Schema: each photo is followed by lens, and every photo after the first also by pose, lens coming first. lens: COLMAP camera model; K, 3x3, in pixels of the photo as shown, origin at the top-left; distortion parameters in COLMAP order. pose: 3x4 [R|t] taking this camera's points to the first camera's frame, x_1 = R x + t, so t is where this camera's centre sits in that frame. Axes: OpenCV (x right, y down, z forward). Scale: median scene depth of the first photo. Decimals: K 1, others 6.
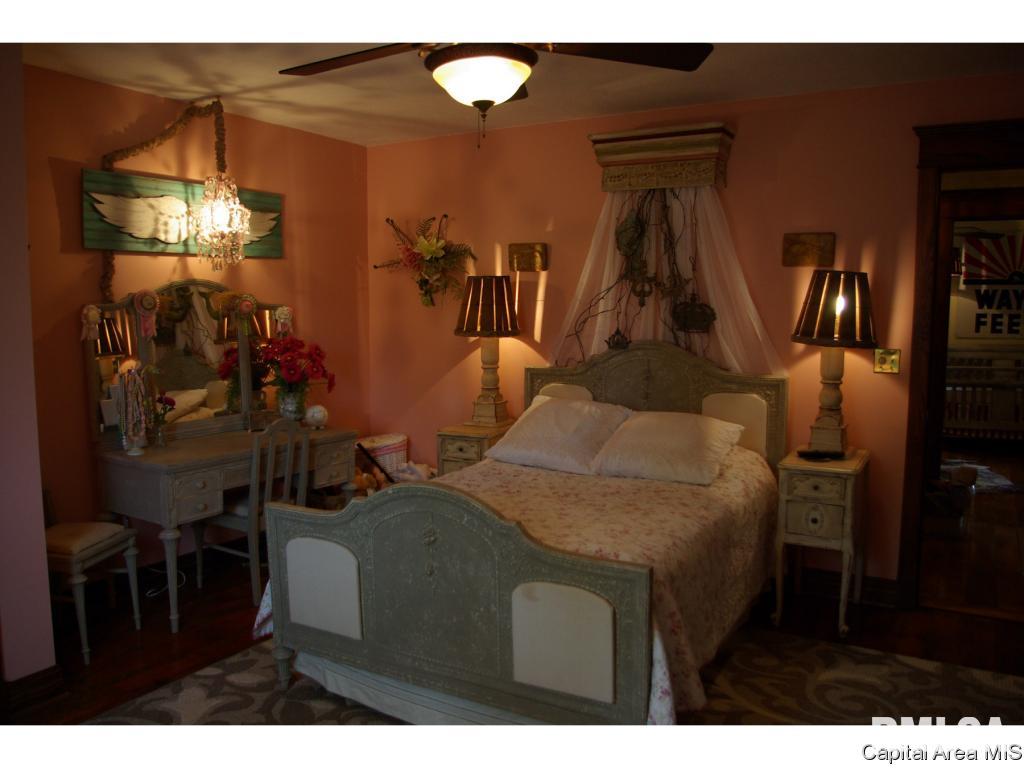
lens RADIAL K [[814.1, 0, 521.6], [0, 814.1, 384.3], [0, 0, 1]] dist [-0.065127, 0.011223]
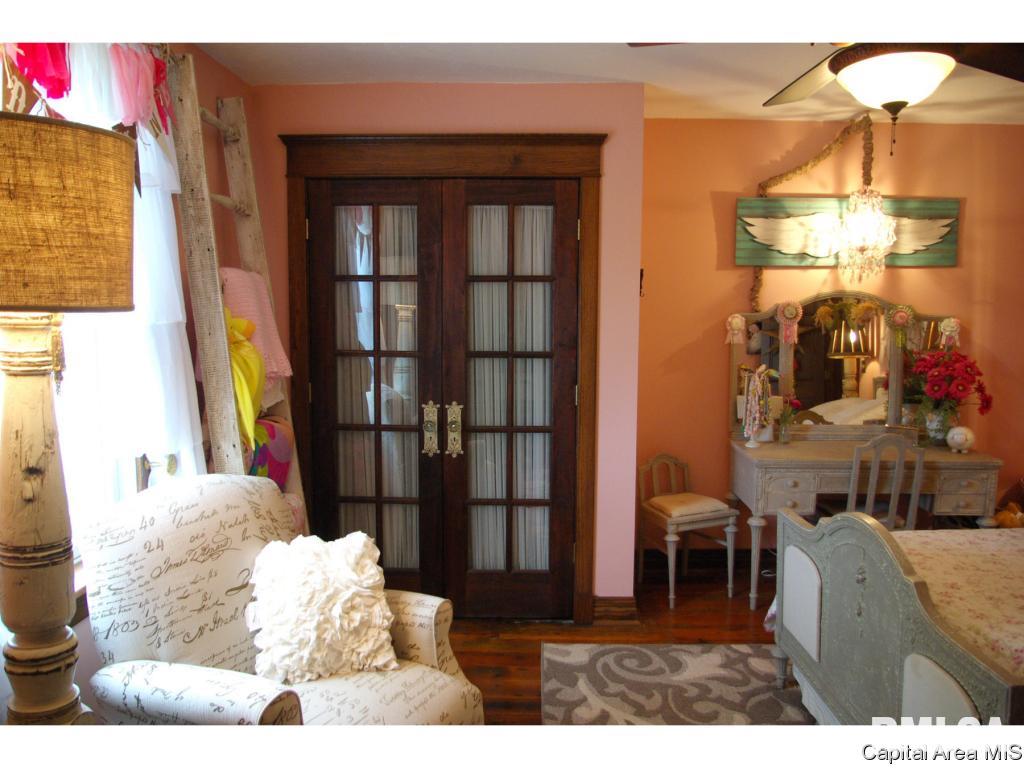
lens RADIAL K [[814.1, 0, 516.0], [0, 814.1, 384.8], [0, 0, 1]] dist [-0.065127, 0.011223]
pose [[0.498040, 0.089972, -0.862474, 0.315497], [-0.087625, 0.994734, 0.053170, -0.029460], [0.862715, 0.049094, 0.503301, 0.124607]]
